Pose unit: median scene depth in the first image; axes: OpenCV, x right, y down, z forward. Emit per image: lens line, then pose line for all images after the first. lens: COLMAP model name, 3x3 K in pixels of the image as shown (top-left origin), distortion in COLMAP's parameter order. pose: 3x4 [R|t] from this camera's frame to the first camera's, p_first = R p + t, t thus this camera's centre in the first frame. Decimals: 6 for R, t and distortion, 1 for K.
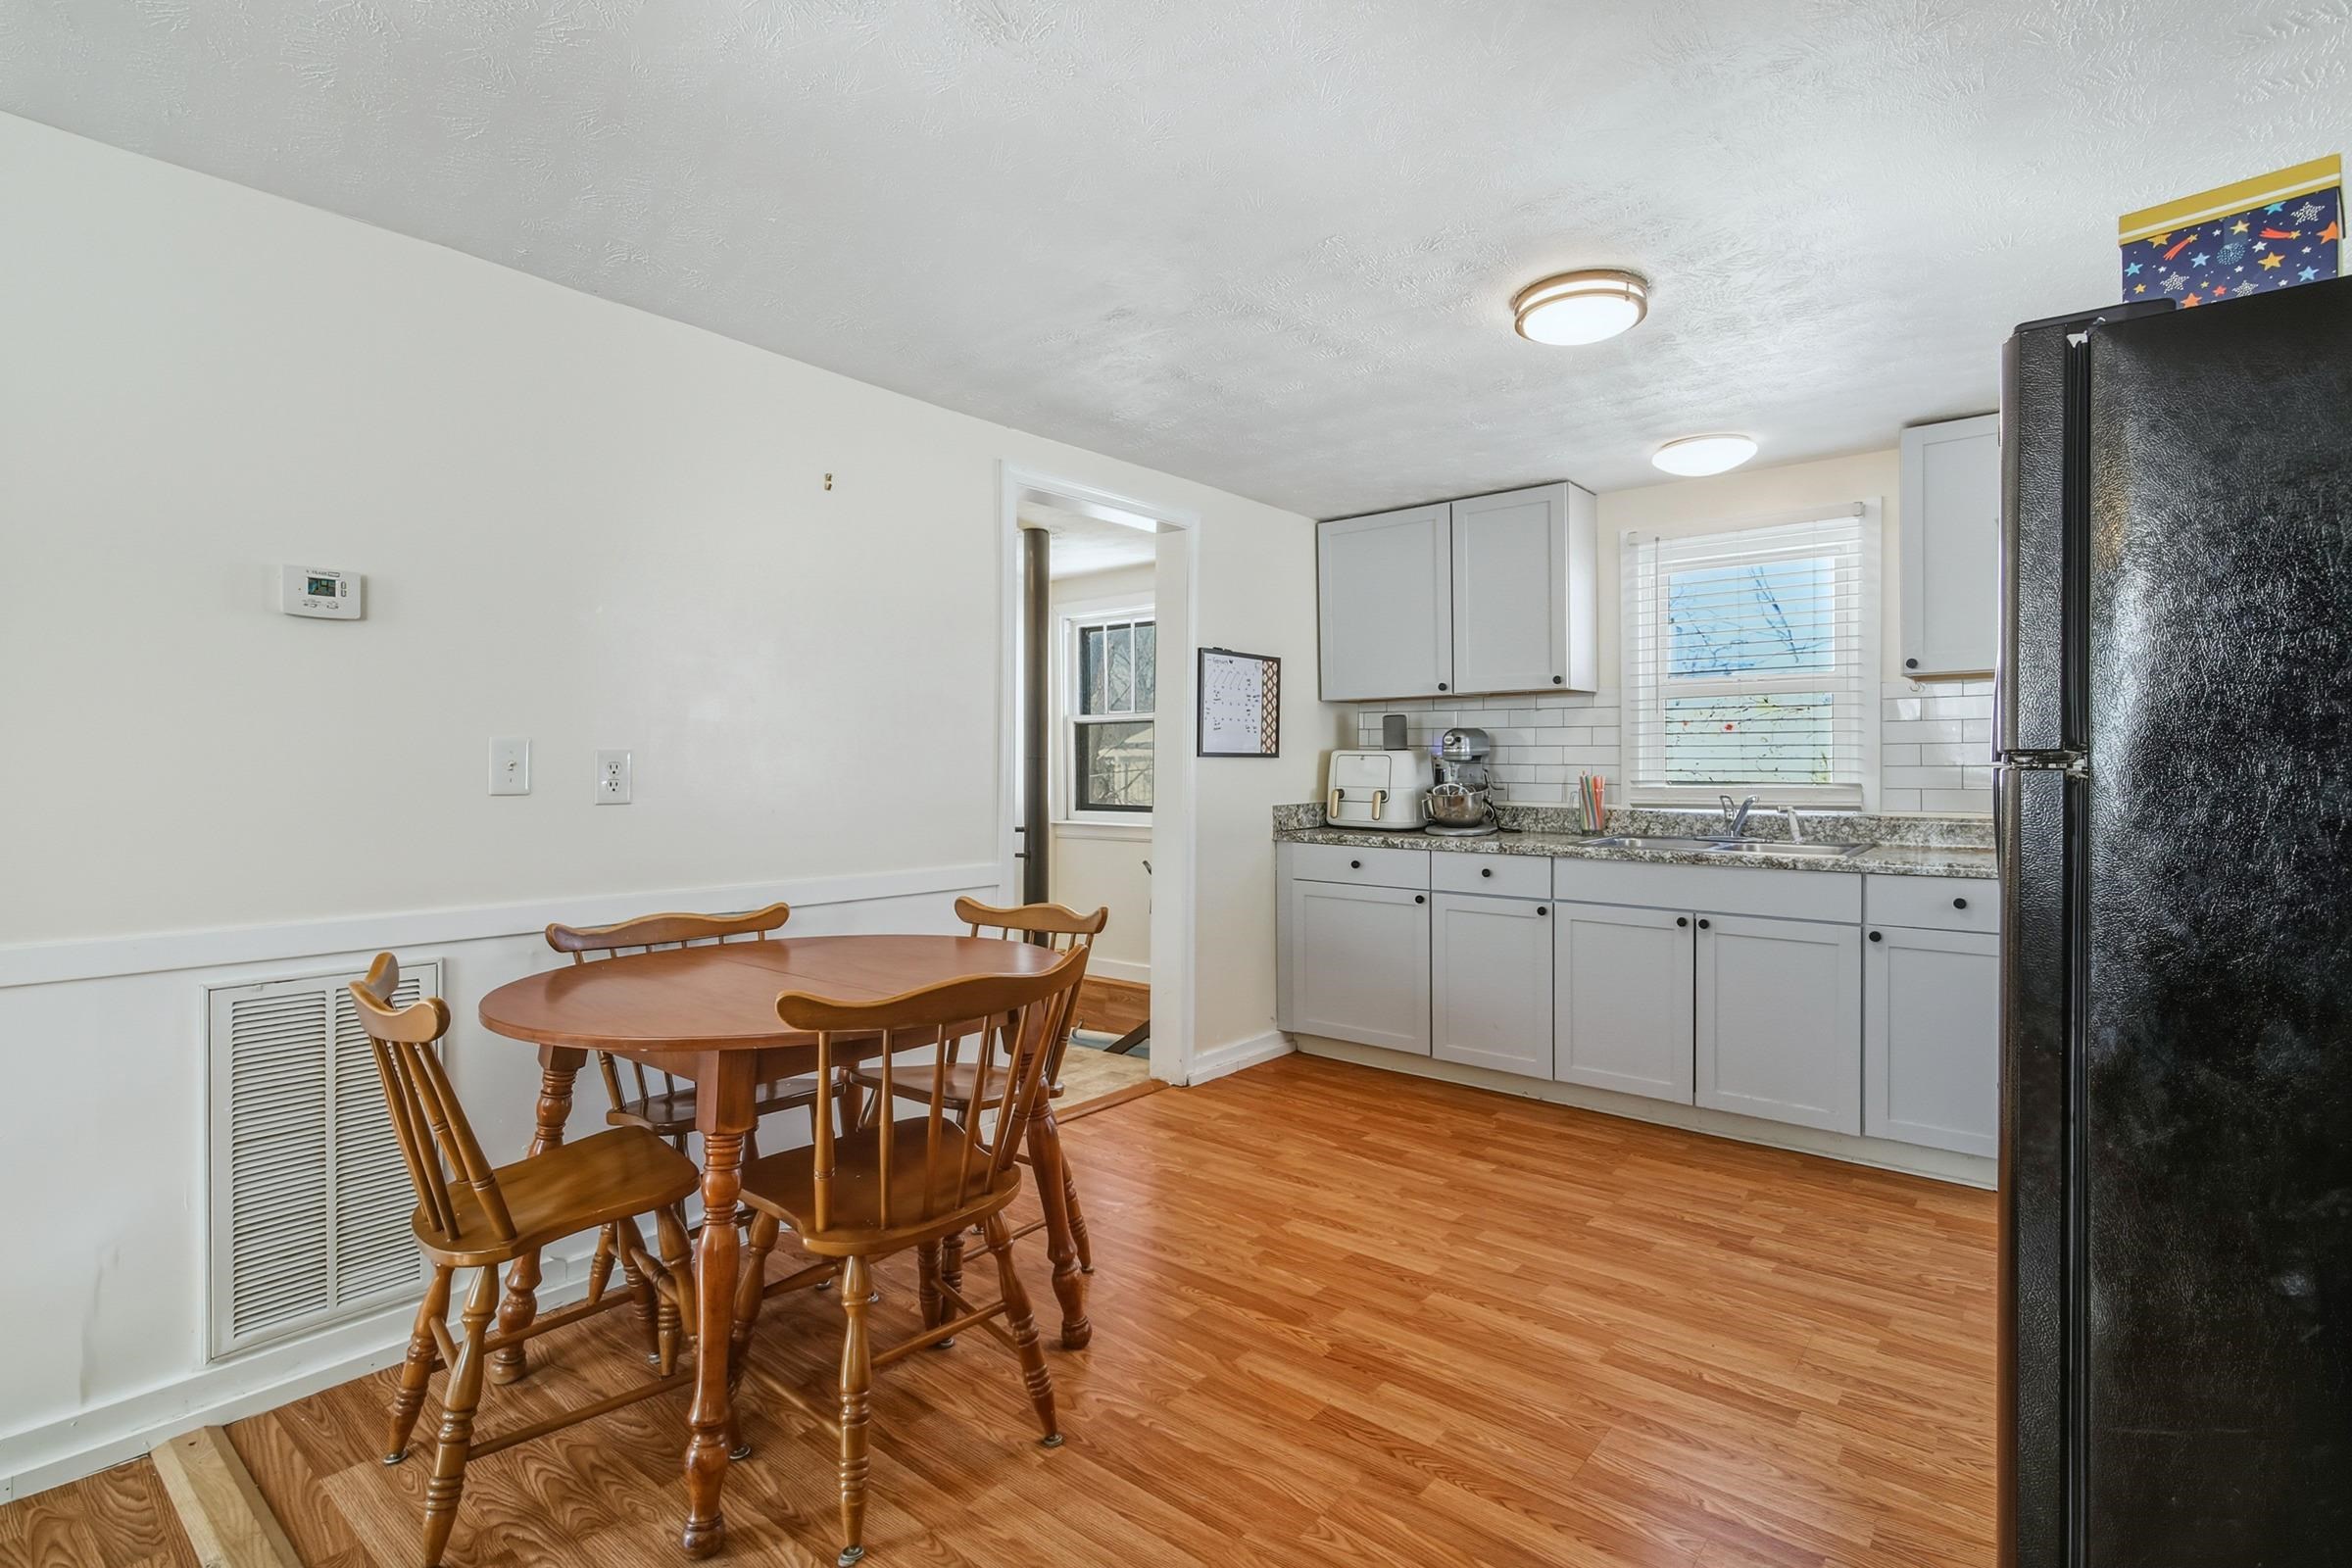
lens RADIAL K [[1114.1, 0, 1163.1], [0, 1114.1, 769.1], [0, 0, 1]] dist [0.002524, 0.000140]
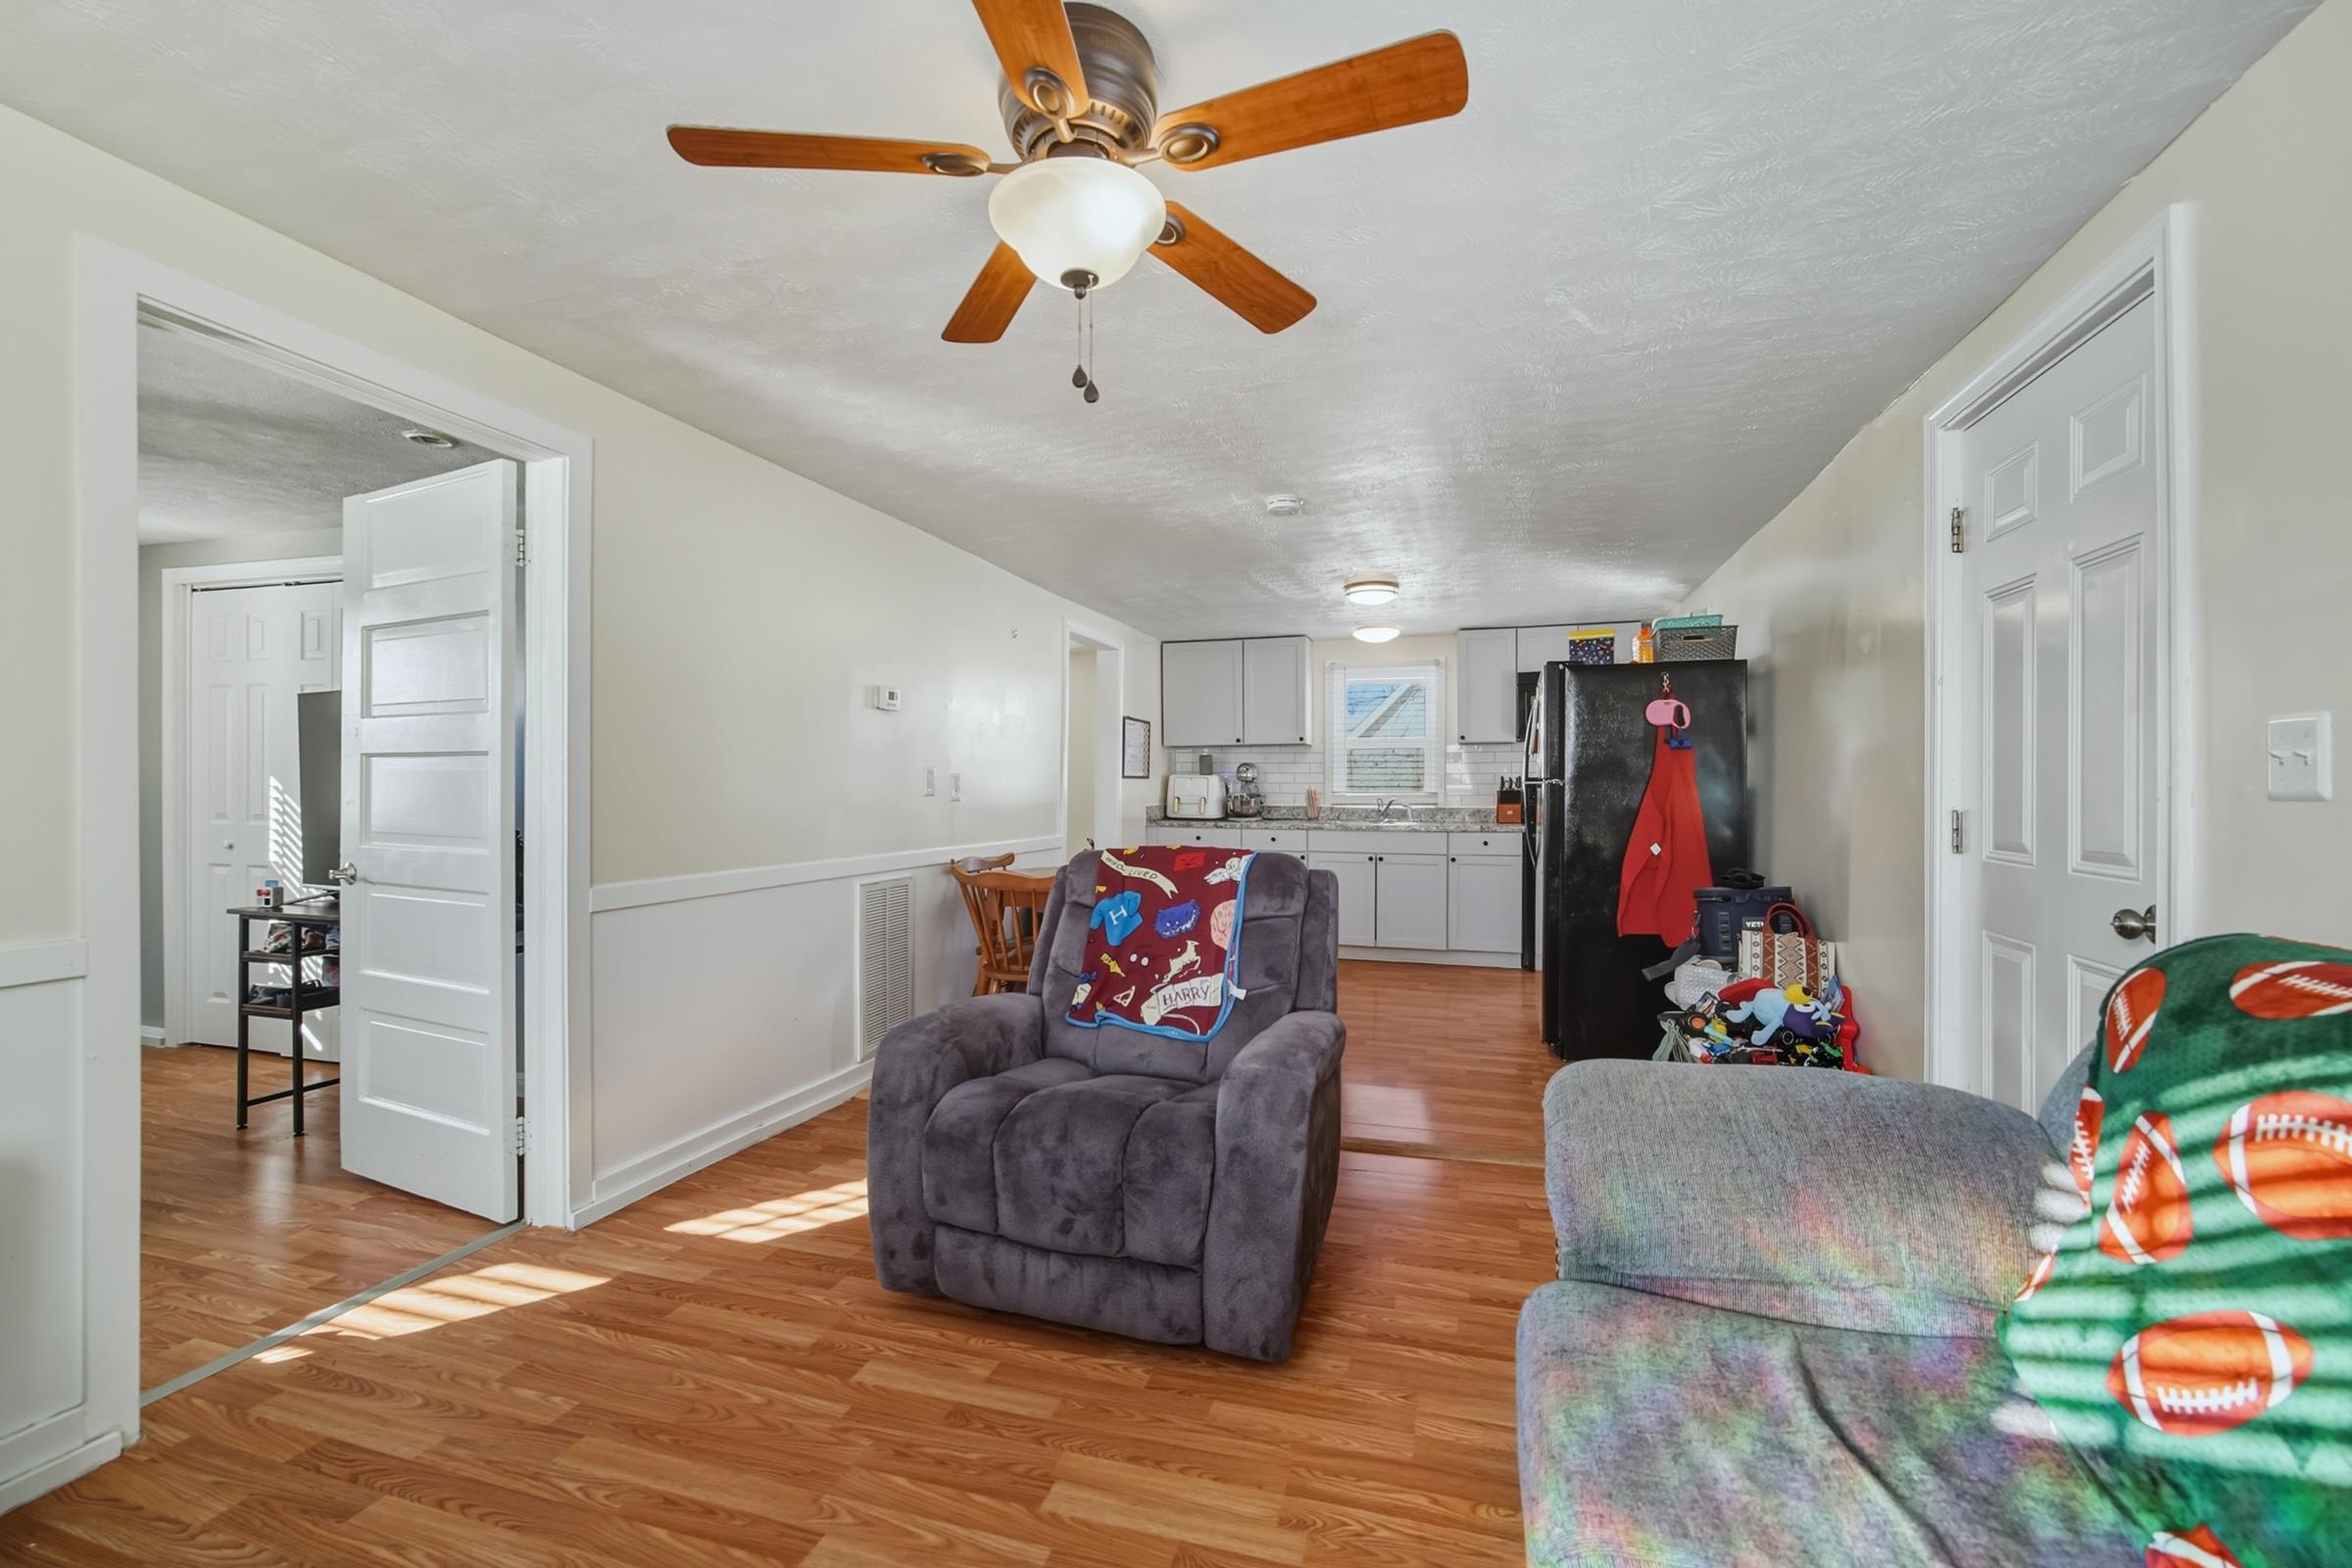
lens RADIAL K [[980.3, 0, 1173.9], [0, 980.3, 783.2], [0, 0, 1]] dist [-0.006501, 0.000385]
pose [[0.918422, 0.003875, 0.395583, -0.487439], [-0.001471, 0.999979, -0.006382, 0.007110], [-0.395599, 0.005280, 0.918408, -0.437867]]
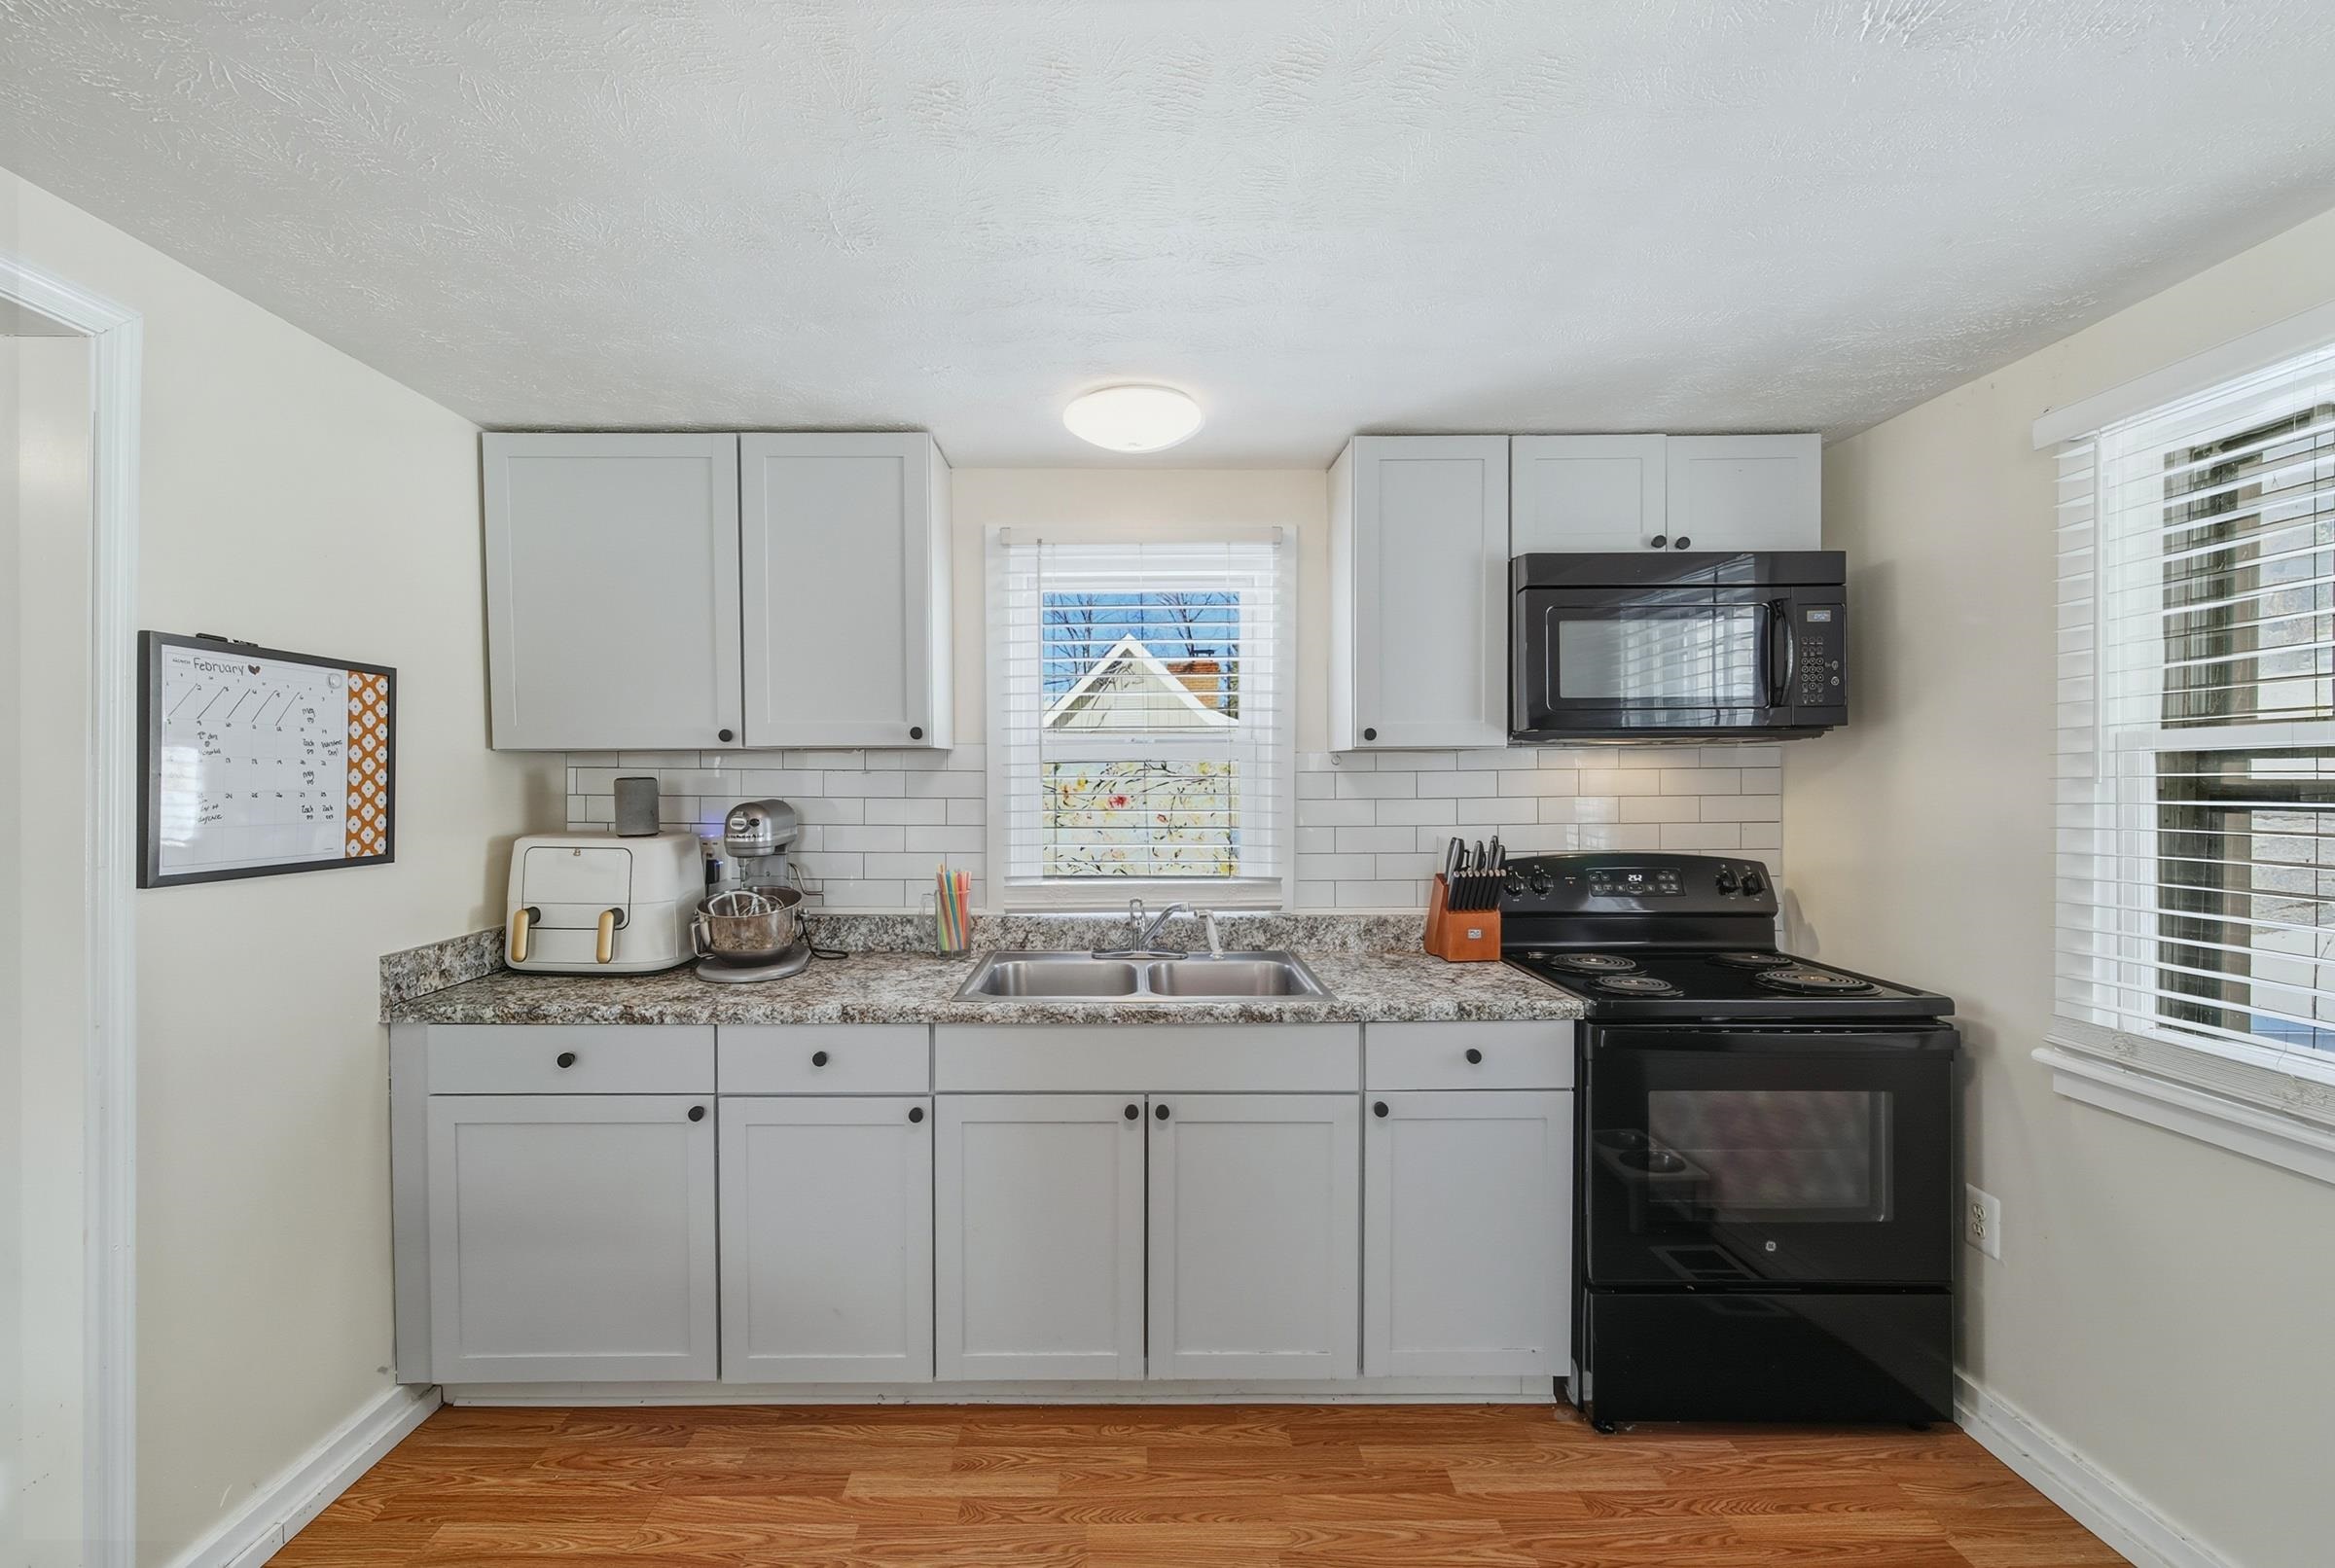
lens RADIAL K [[973.1, 0, 1136.2], [0, 973.1, 787.9], [0, 0, 1]] dist [-0.006501, 0.000385]
pose [[0.757765, -0.006354, 0.652496, 0.075238], [0.003946, 0.999979, 0.005156, -0.047554], [-0.652515, -0.001332, 0.757774, 0.457880]]
